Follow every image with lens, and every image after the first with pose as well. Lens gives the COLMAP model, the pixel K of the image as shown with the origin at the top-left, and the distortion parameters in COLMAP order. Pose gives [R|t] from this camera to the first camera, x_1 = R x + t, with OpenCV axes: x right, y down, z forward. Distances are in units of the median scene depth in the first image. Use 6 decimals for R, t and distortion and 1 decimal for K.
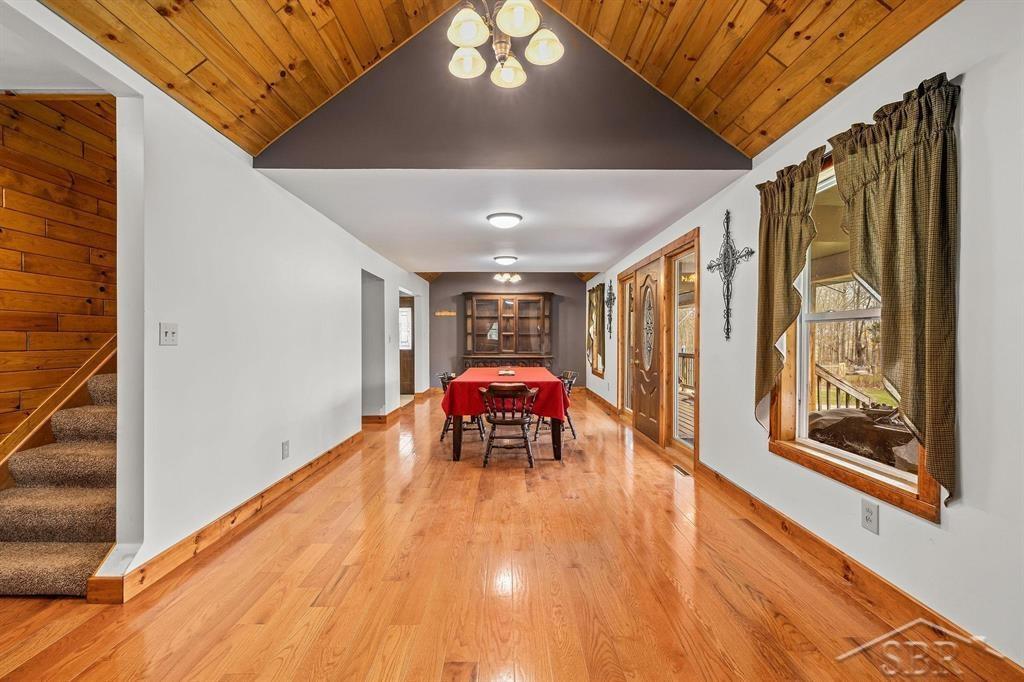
lens RADIAL K [[433.6, 0, 512.0], [0, 433.6, 341.0], [0, 0, 1]] dist [-0.001144, -0.000040]
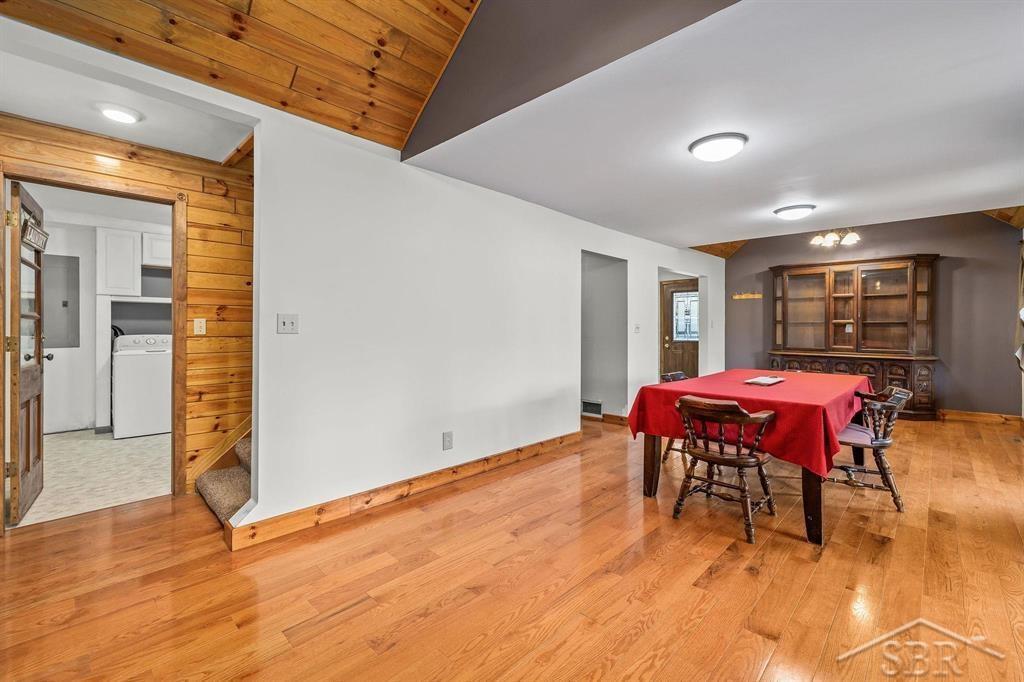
lens RADIAL K [[439.1, 0, 511.6], [0, 439.1, 326.3], [0, 0, 1]] dist [0.003388, -0.000039]
pose [[0.713514, 0.000502, -0.700641, 0.239536], [-0.006959, 0.999955, -0.006371, -0.002710], [0.700606, 0.009422, 0.713486, 0.329752]]
